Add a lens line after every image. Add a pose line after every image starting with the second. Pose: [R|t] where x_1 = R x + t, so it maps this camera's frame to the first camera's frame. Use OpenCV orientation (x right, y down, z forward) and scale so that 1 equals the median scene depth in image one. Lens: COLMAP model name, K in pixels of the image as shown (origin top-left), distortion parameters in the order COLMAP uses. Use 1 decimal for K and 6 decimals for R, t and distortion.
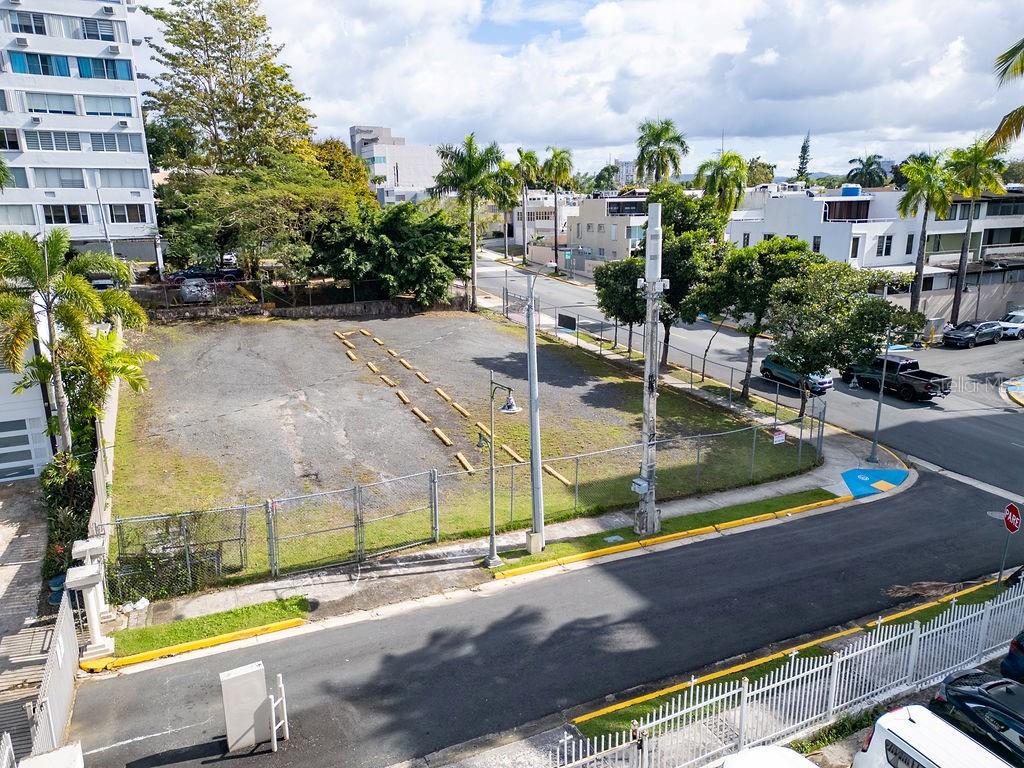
lens RADIAL K [[715.5, 0, 508.3], [0, 715.5, 384.3], [0, 0, 1]] dist [0.055741, -0.042614]
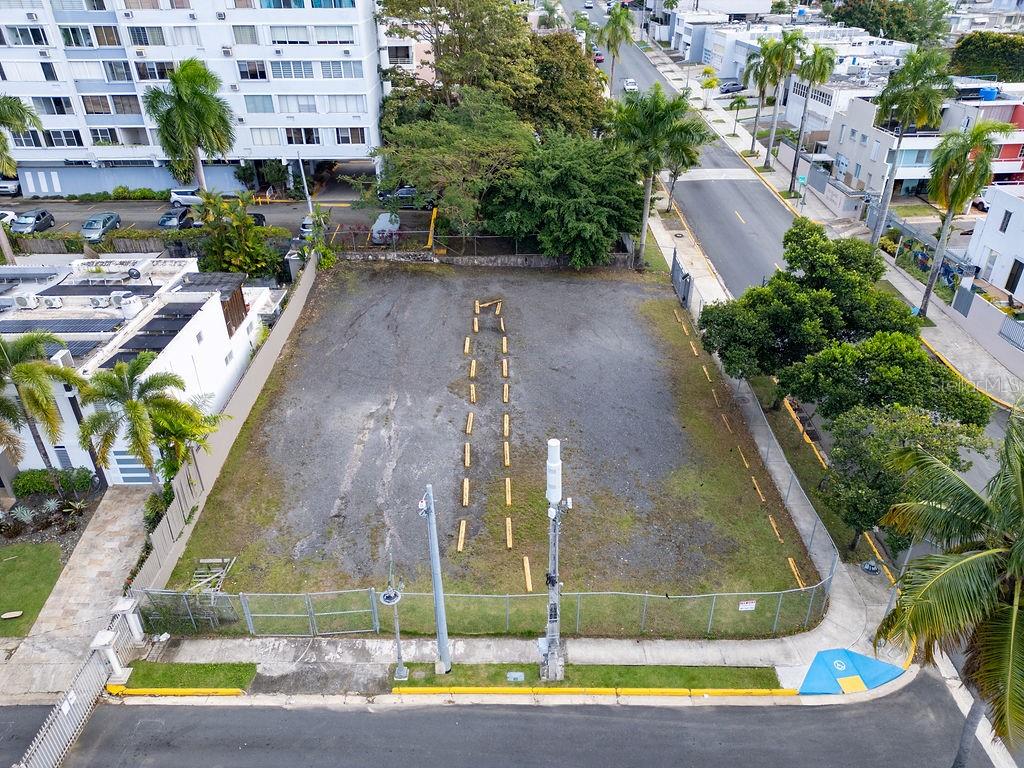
lens RADIAL K [[715.5, 0, 510.6], [0, 715.5, 384.0], [0, 0, 1]] dist [0.055741, -0.042614]
pose [[0.904144, 0.218833, -0.366927, 0.291274], [-0.105822, 0.946804, 0.303913, -0.366534], [0.413915, -0.235952, 0.879205, 0.055368]]
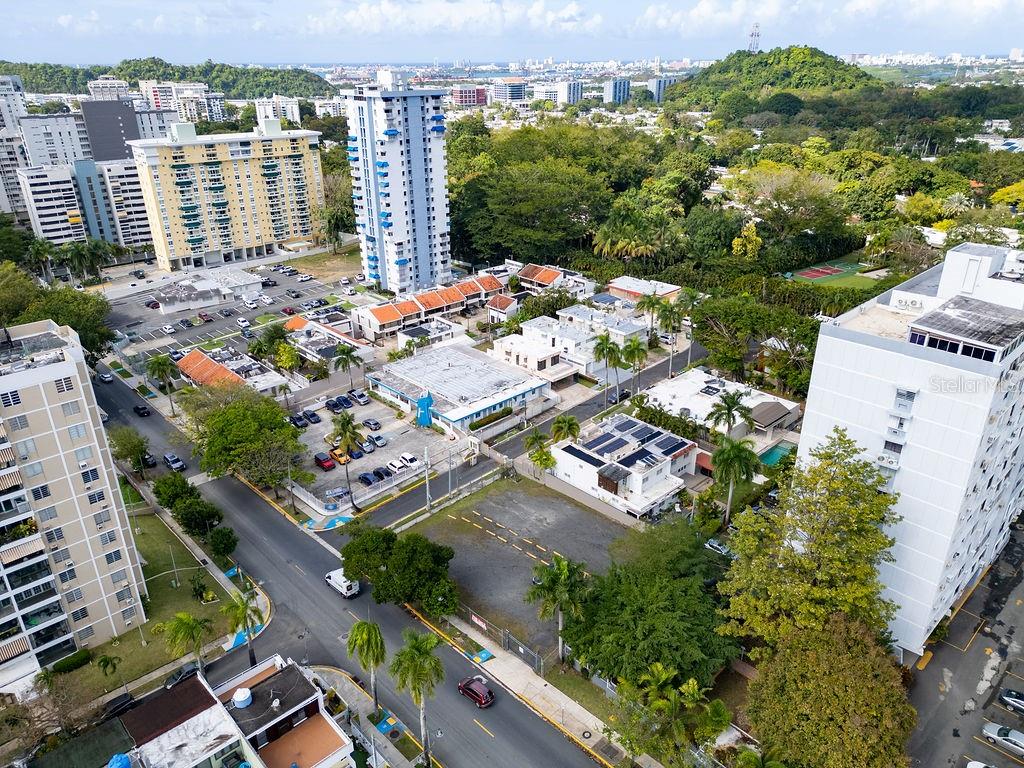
lens RADIAL K [[715.5, 0, 513.8], [0, 715.5, 374.1], [0, 0, 1]] dist [0.055741, -0.042614]
pose [[-0.953565, 0.138880, -0.267255, 0.501559], [-0.053255, 0.795614, 0.603458, -2.101300], [0.296441, 0.589670, -0.751274, 2.634564]]
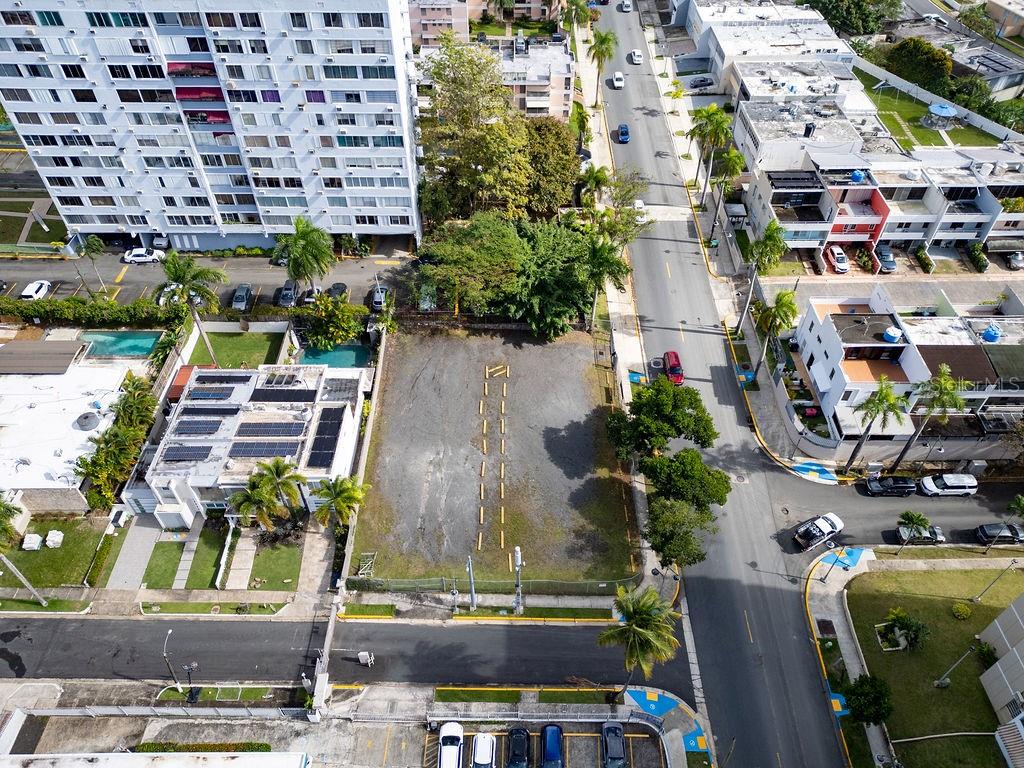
lens RADIAL K [[715.5, 0, 512.1], [0, 715.5, 384.3], [0, 0, 1]] dist [0.055741, -0.042614]
pose [[0.898241, 0.323974, -0.296990, 0.453663], [-0.118335, 0.829063, 0.546490, -1.290532], [0.423273, -0.455735, 0.783036, -0.483573]]
